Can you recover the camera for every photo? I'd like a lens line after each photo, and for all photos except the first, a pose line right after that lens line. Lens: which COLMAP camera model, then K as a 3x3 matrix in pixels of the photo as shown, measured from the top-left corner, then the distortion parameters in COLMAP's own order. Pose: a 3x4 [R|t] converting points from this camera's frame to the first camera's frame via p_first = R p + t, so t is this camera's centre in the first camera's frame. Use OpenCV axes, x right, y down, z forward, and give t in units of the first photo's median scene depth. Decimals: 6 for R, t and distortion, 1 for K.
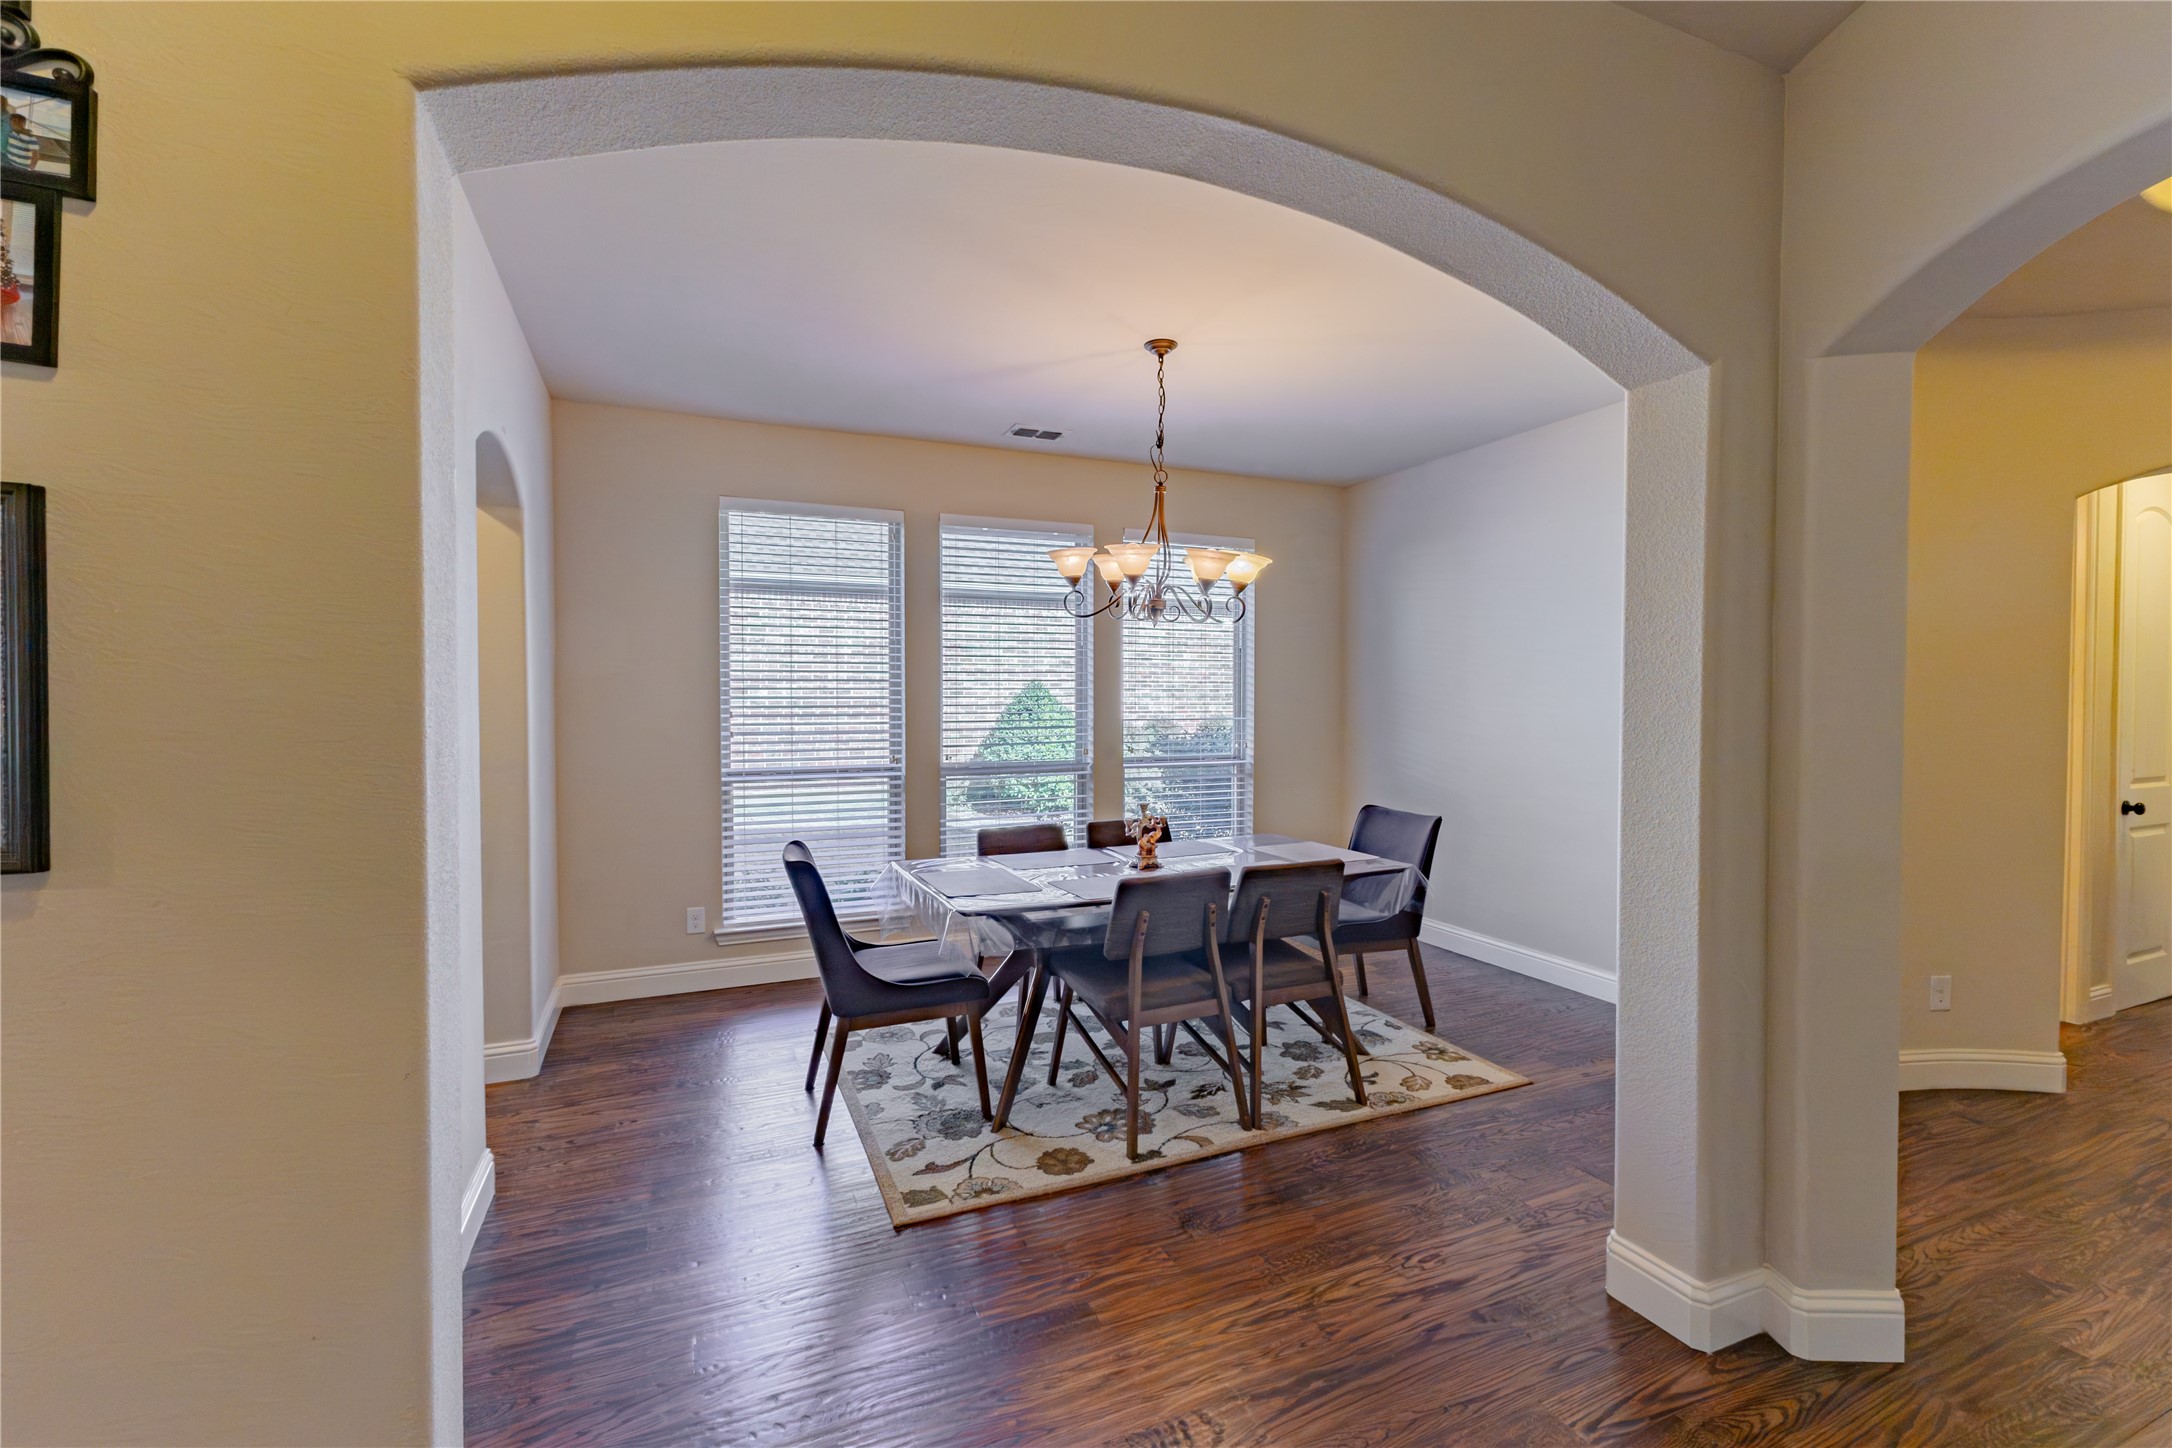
lens RADIAL K [[938.2, 0, 1082.7], [0, 938.2, 715.3], [0, 0, 1]] dist [0.001112, 0.000064]
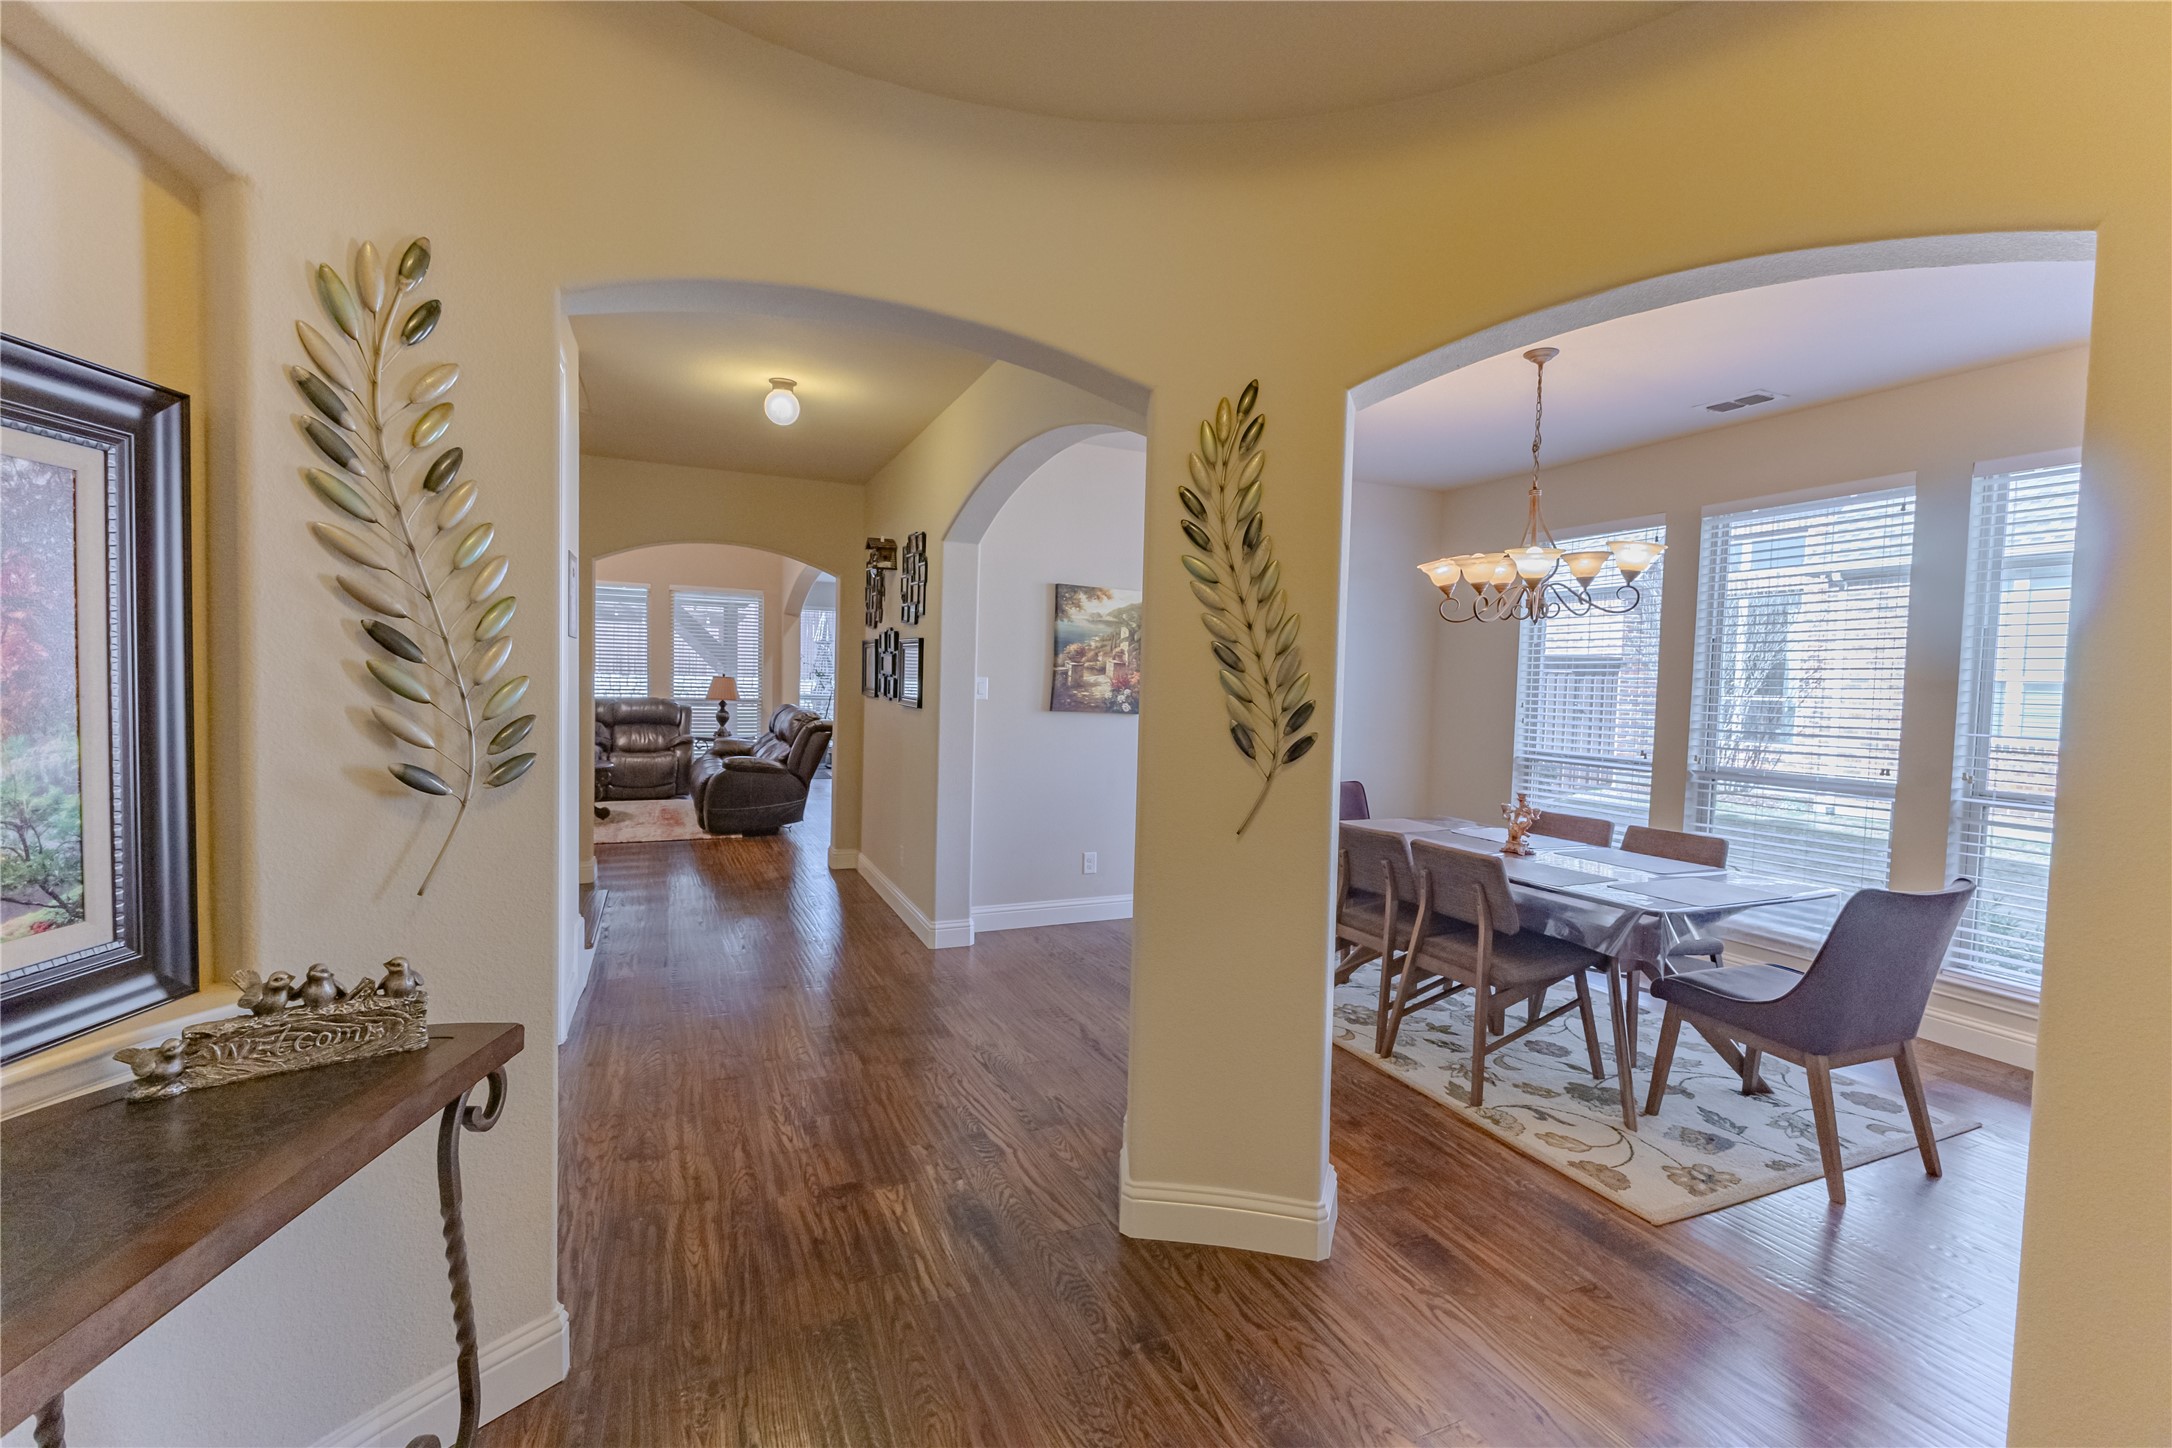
lens RADIAL K [[938.2, 0, 1082.7], [0, 938.2, 715.3], [0, 0, 1]] dist [0.001112, 0.000064]
pose [[0.004761, 0.047600, -0.998855, 1.074715], [-0.047277, 0.997760, 0.047322, -0.019018], [0.998870, 0.046998, 0.007001, 0.476493]]
